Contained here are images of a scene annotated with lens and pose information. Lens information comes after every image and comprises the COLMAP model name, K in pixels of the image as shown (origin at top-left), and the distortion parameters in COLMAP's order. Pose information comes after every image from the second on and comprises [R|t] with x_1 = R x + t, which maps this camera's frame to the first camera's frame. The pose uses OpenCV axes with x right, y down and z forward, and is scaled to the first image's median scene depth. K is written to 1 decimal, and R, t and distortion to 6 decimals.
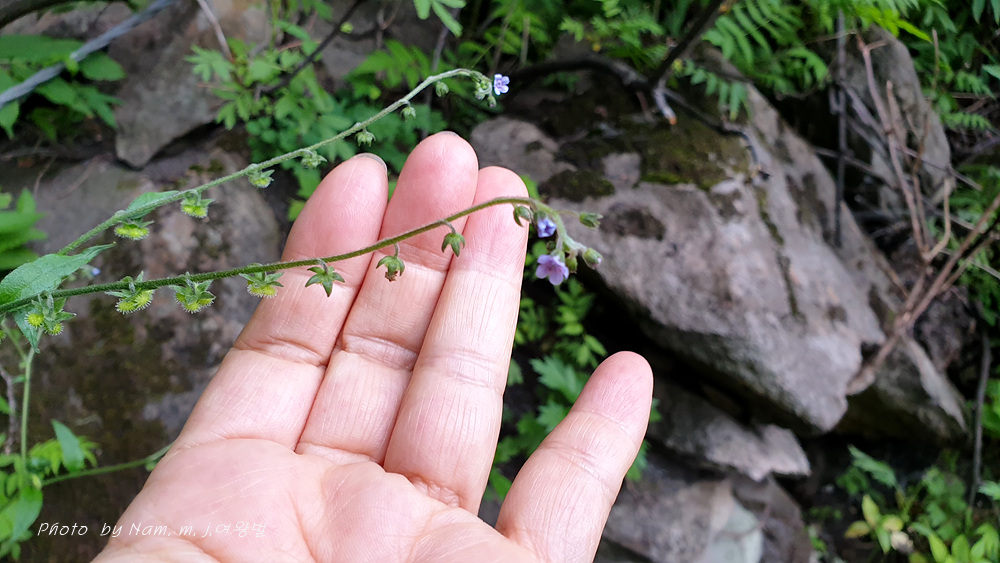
lens RADIAL K [[783.0, 0, 479.9], [0, 783.0, 276.4], [0, 0, 1]] dist [-0.002914, -0.002387]
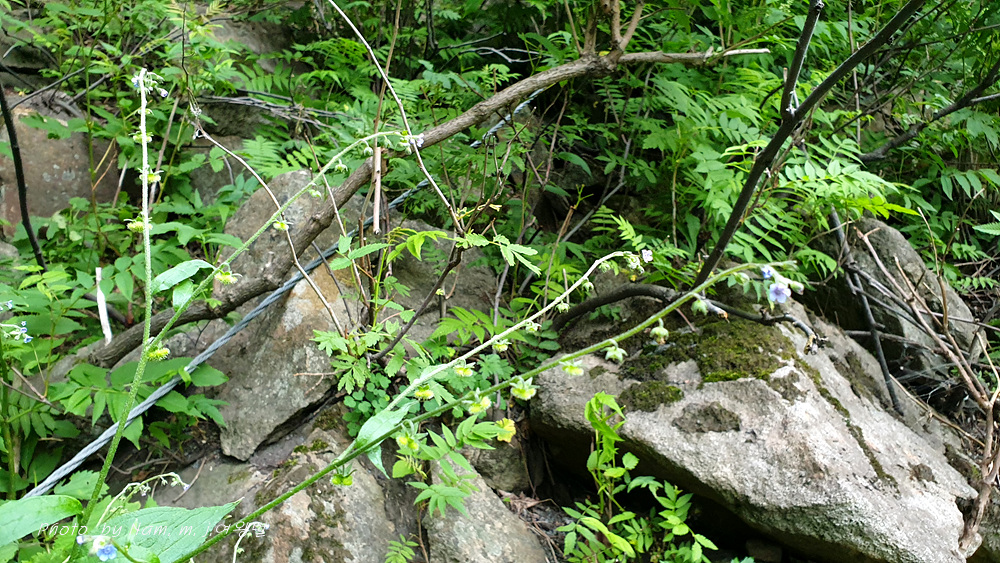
lens RADIAL K [[783.5, 0, 500.0], [0, 783.5, 281.5], [0, 0, 1]] dist [0.003878, 0.001525]
pose [[0.982216, -0.187126, 0.015380, -0.063587], [0.181903, 0.928100, -0.324872, 0.050791], [0.046518, 0.321892, 0.945633, -0.093214]]
